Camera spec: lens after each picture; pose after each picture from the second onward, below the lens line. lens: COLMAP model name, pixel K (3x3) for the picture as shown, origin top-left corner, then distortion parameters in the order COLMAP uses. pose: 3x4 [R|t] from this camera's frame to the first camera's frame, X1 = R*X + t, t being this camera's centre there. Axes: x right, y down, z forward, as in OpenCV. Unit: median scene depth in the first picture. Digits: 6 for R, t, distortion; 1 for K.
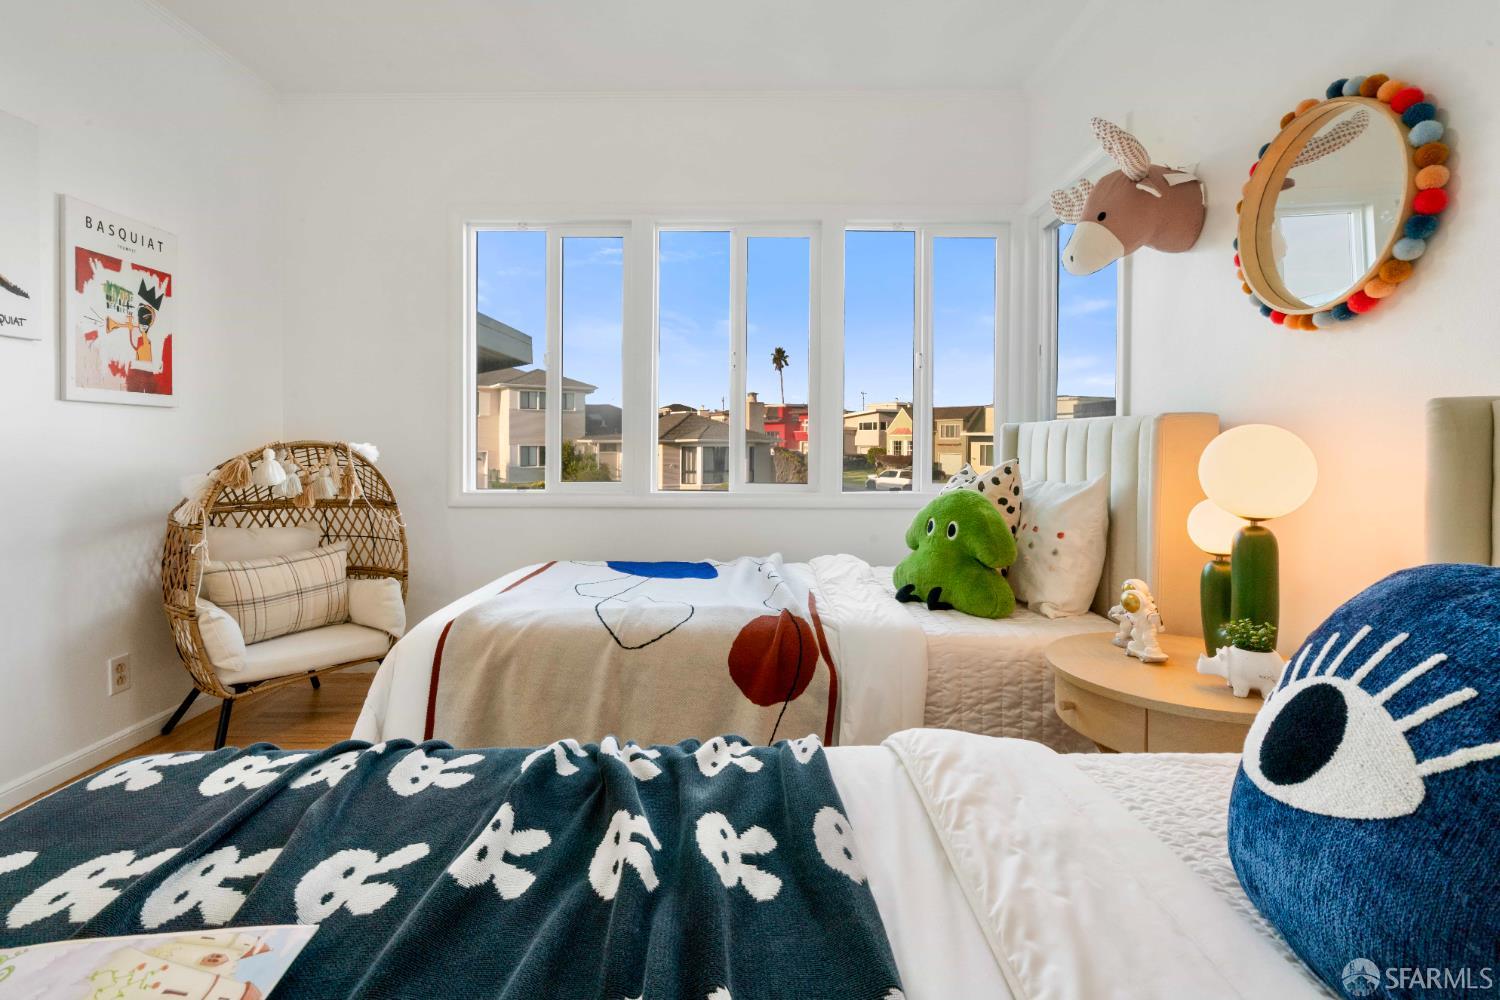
lens RADIAL K [[709.0, 0, 732.7], [0, 709.0, 445.7], [0, 0, 1]] dist [0.021554, 0.000170]
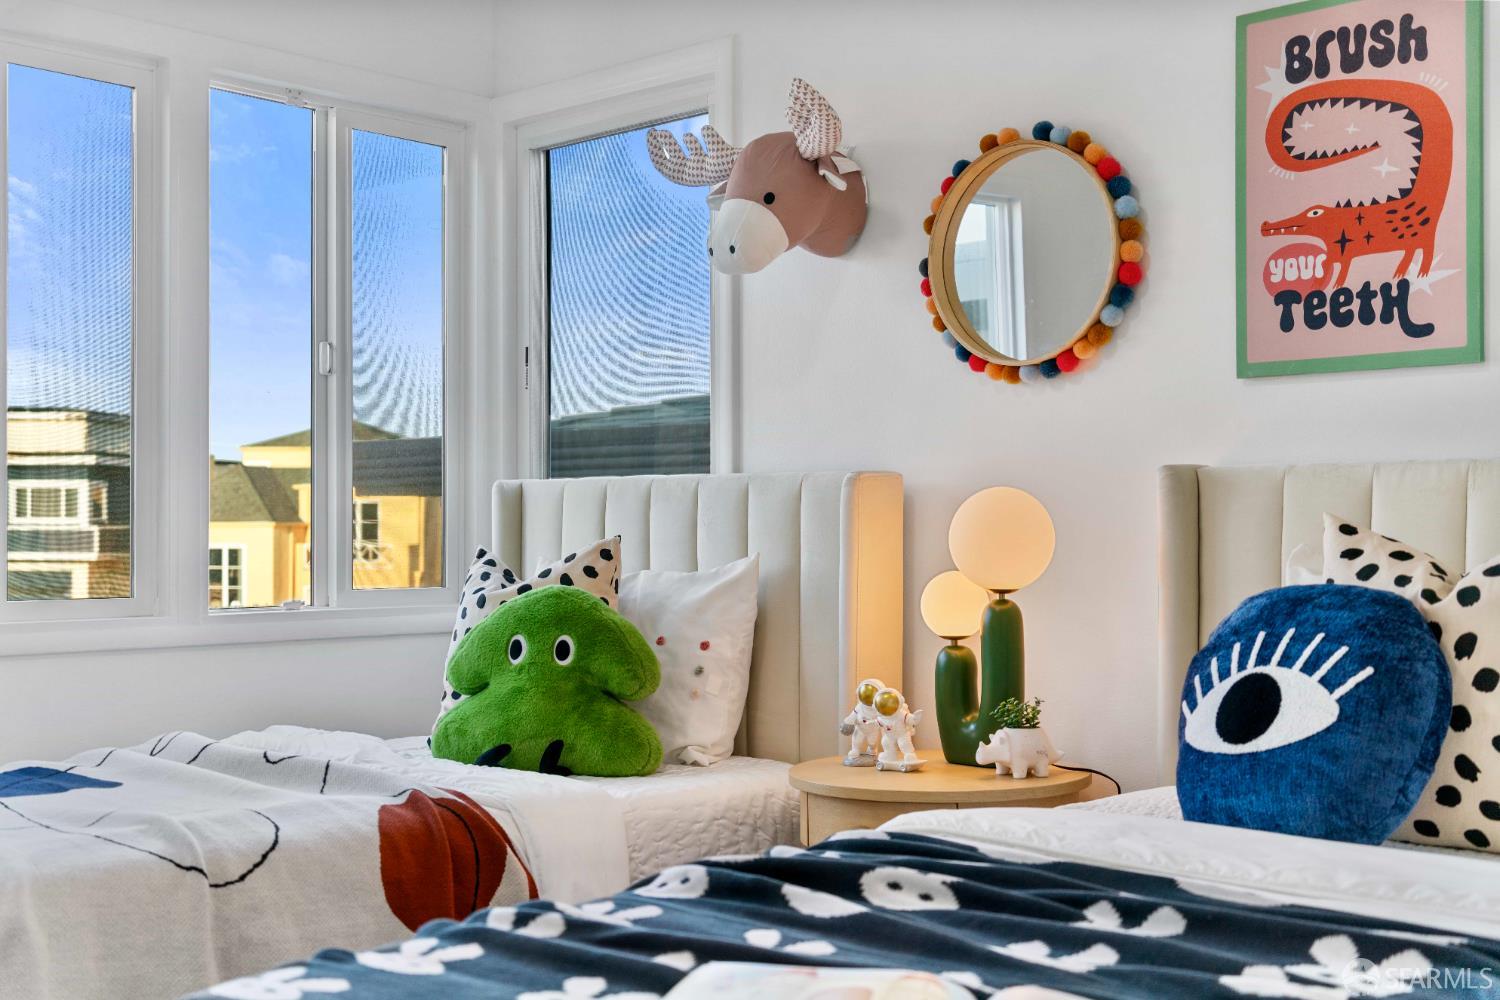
lens RADIAL K [[1818.6, 0, 745.8], [0, 1818.6, 505.1], [0, 0, 1]] dist [0.074331, -0.278169]
pose [[0.689368, 0.001197, 0.724411, -0.904104], [0.010366, 0.999880, -0.011516, 0.012903], [-0.724337, 0.015448, 0.689273, -0.274105]]
